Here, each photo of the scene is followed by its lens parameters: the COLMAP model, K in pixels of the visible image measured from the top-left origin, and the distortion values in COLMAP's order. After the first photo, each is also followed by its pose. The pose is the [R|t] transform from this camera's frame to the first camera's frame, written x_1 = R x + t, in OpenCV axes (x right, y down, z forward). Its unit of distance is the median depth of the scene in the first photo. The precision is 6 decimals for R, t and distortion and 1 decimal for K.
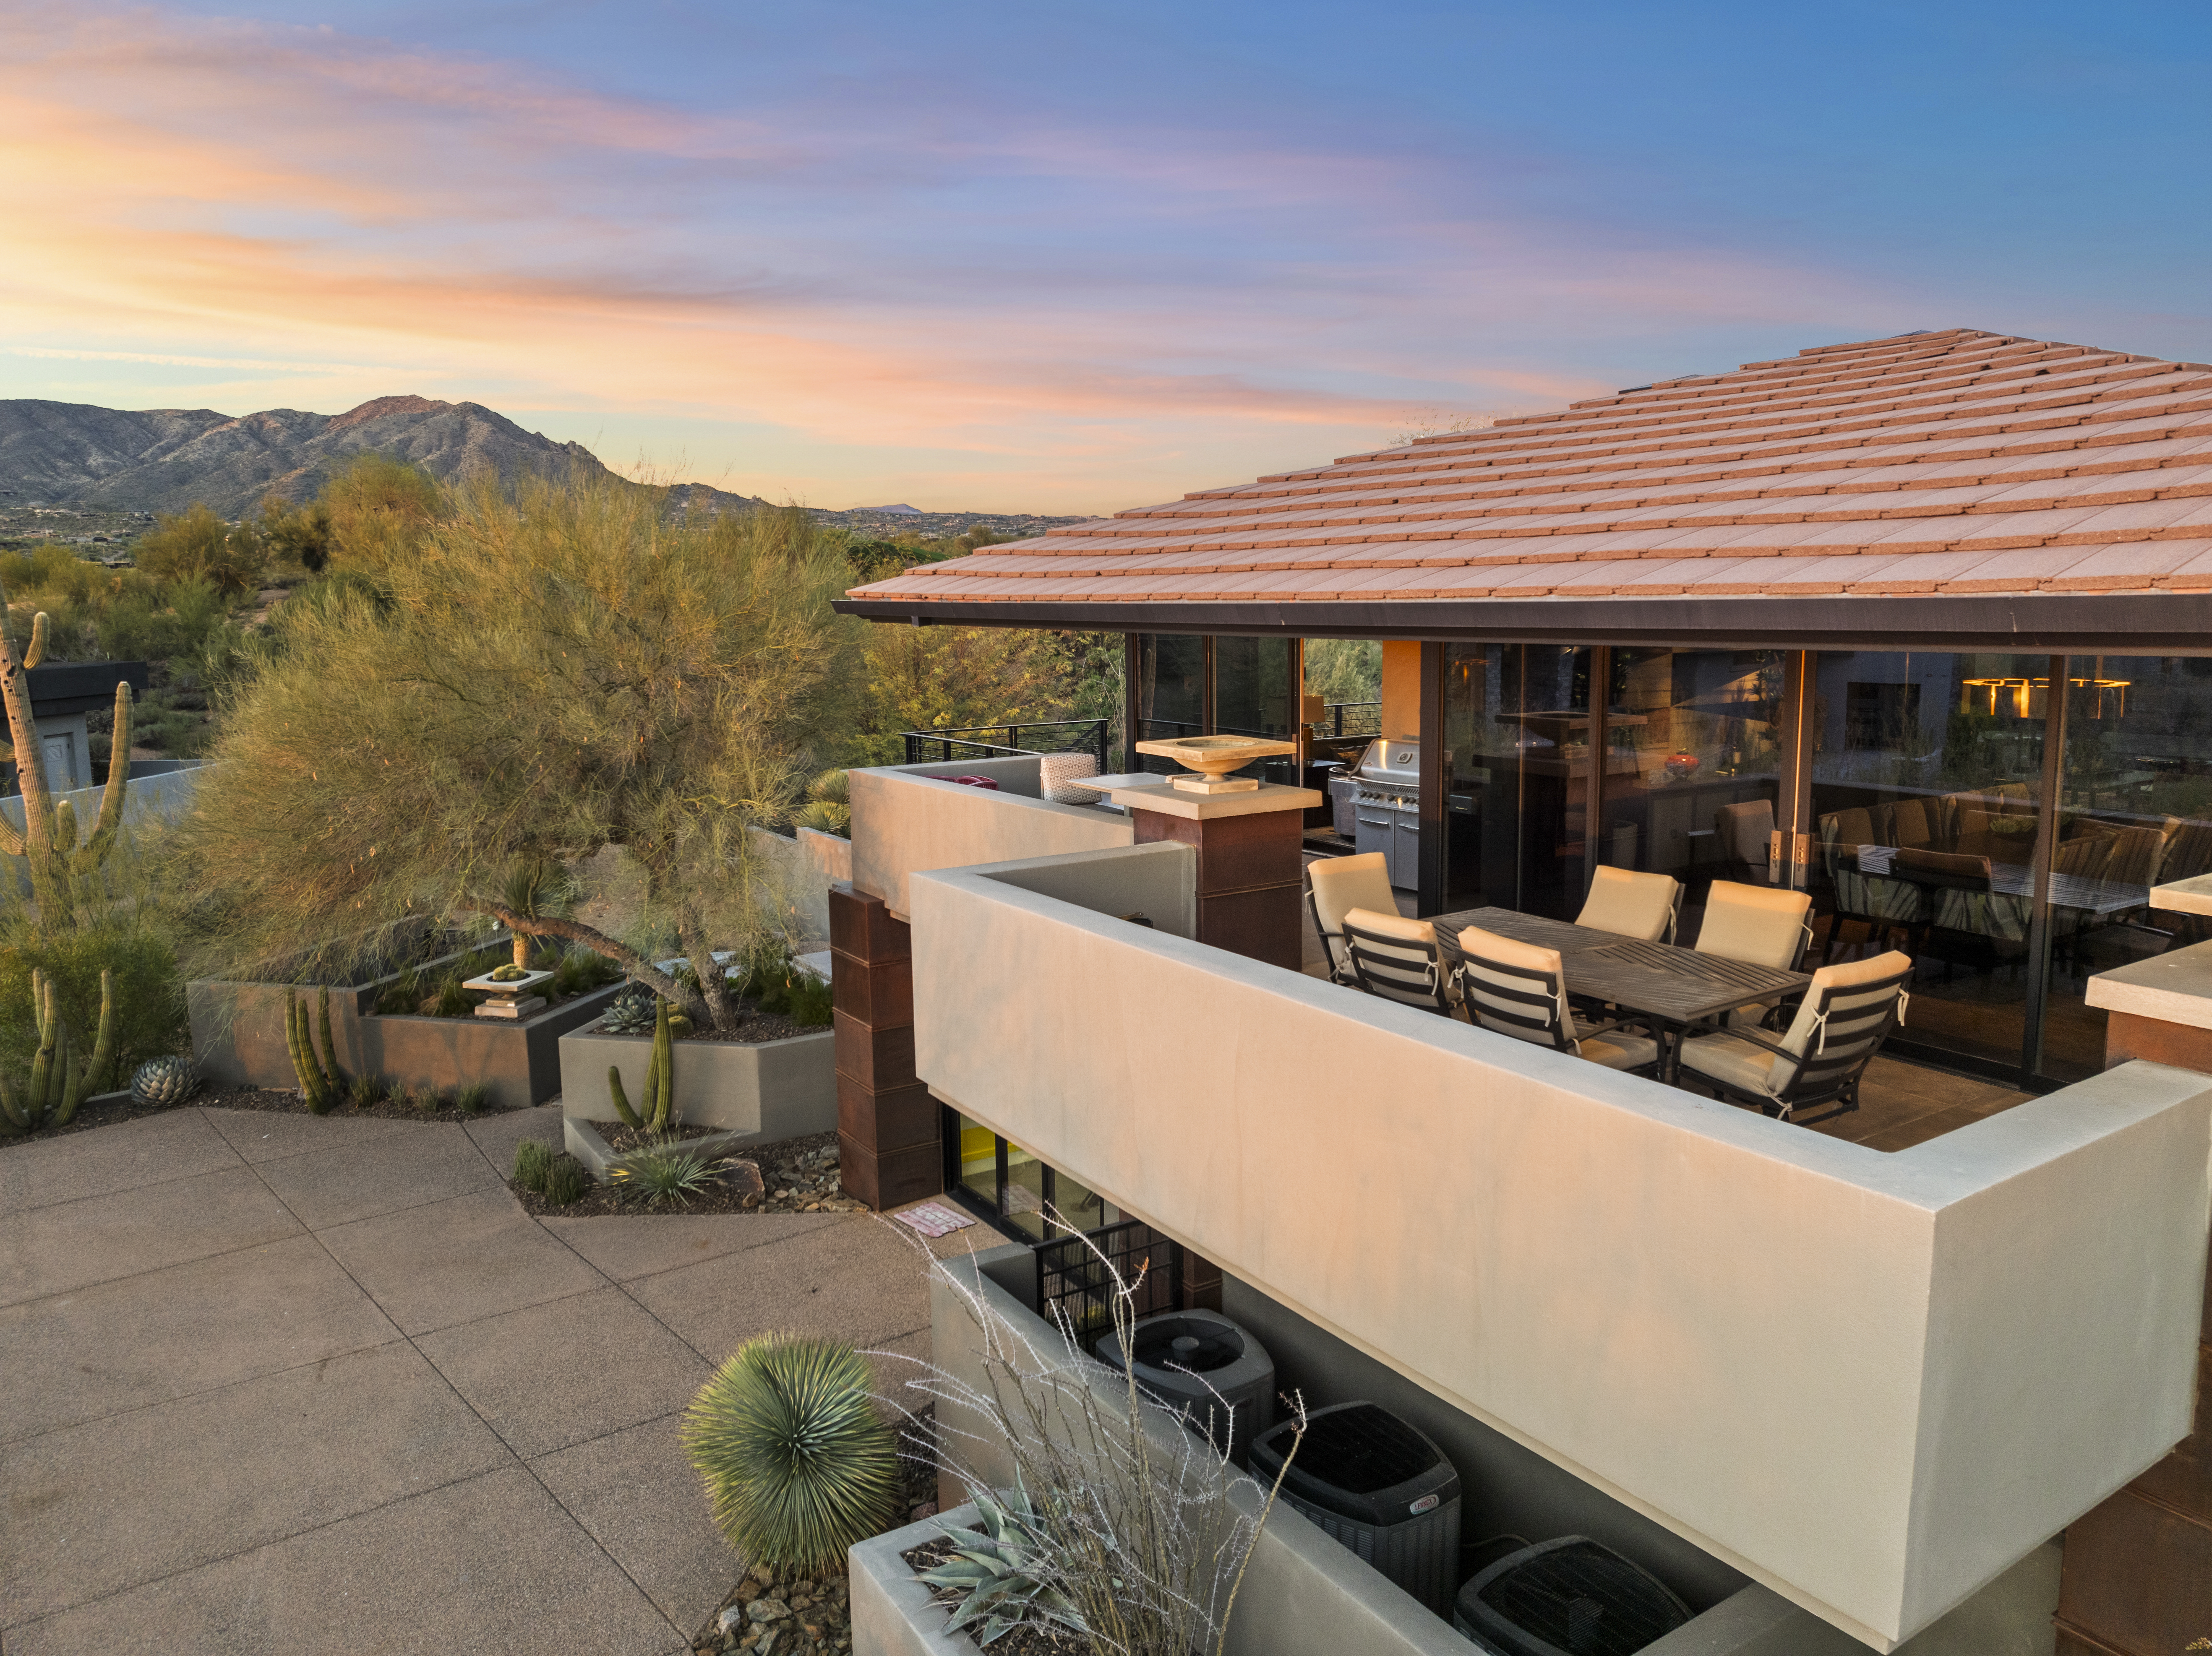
lens RADIAL K [[1546.9, 0, 1107.9], [0, 1546.9, 825.9], [0, 0, 1]] dist [-0.052405, 0.024040]
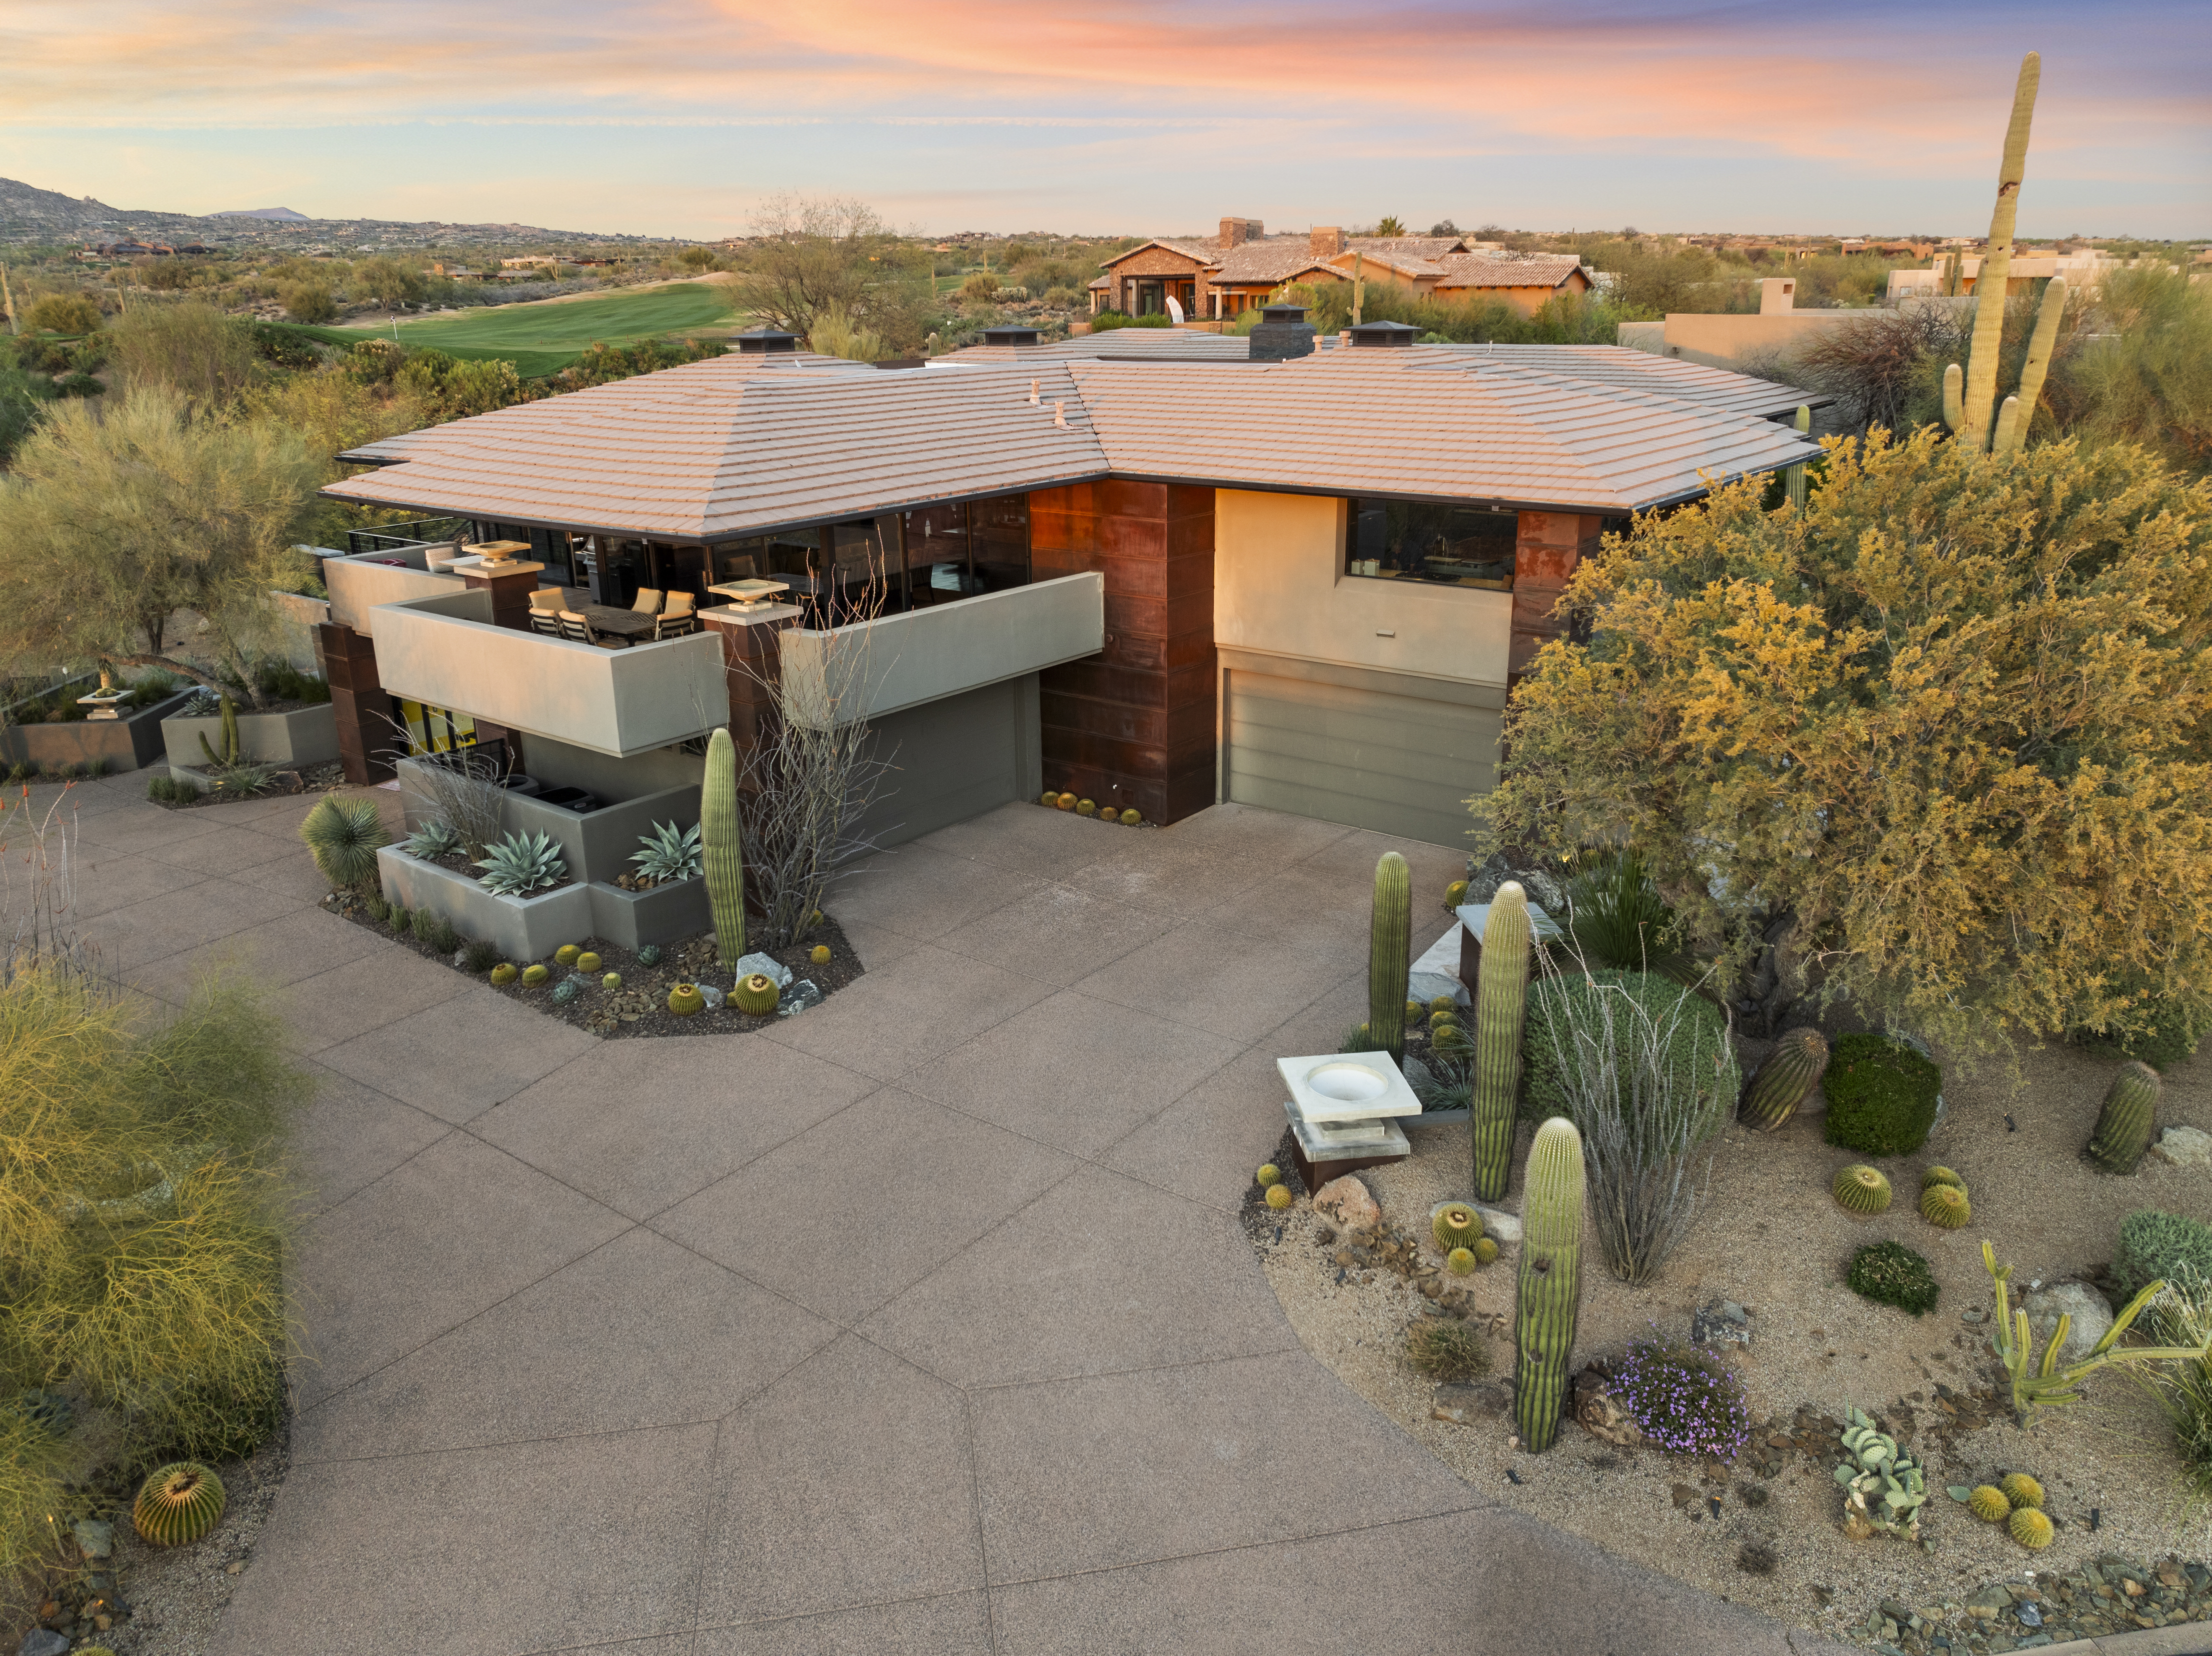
lens RADIAL K [[1546.9, 0, 1097.9], [0, 1546.9, 831.1], [0, 0, 1]] dist [-0.052405, 0.024040]
pose [[0.945172, -0.104505, 0.309400, 0.115984], [0.048271, 0.981716, 0.184131, -0.007350], [-0.322986, -0.159100, 0.932935, -1.097185]]
